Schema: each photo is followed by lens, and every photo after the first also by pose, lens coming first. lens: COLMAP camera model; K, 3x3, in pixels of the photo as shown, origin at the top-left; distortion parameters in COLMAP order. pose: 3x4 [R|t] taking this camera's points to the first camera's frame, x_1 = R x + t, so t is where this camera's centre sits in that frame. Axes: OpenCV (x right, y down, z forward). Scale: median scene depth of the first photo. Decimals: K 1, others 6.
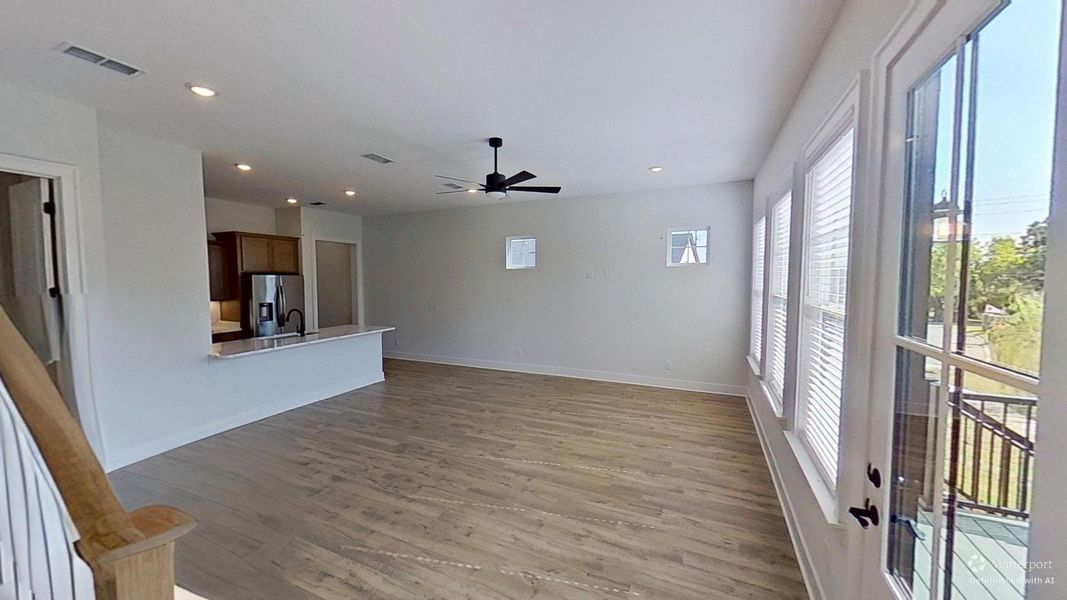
lens RADIAL K [[379.9, 0, 533.5], [0, 379.9, 300.0], [0, 0, 1]] dist [-0.011880, -0.000021]
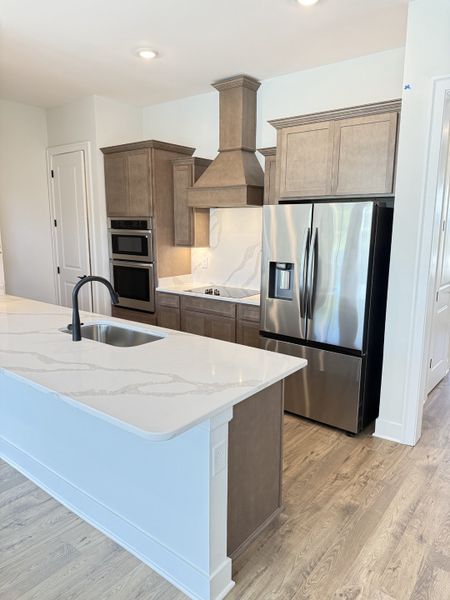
lens RADIAL K [[429.1, 0, 225.0], [0, 429.1, 300.0], [0, 0, 1]] dist [0.037313, -0.029506]
pose [[-0.219354, 0.165152, -0.961566, -0.278863], [-0.070193, 0.980344, 0.184389, -0.080076], [0.973117, 0.107942, -0.203450, 1.992876]]
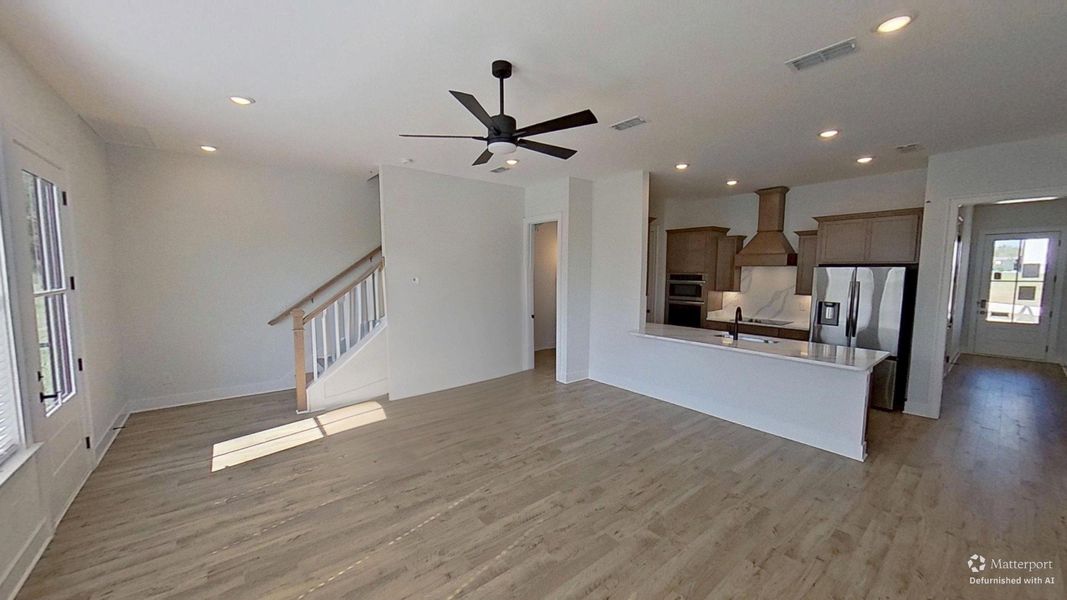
lens RADIAL K [[379.9, 0, 533.5], [0, 379.9, 300.0], [0, 0, 1]] dist [-0.011880, -0.000021]
pose [[-0.461460, 0.070036, -0.884392, 0.542602], [-0.055331, 0.992666, 0.107482, -0.090931], [0.885434, 0.098533, -0.454201, 1.539372]]
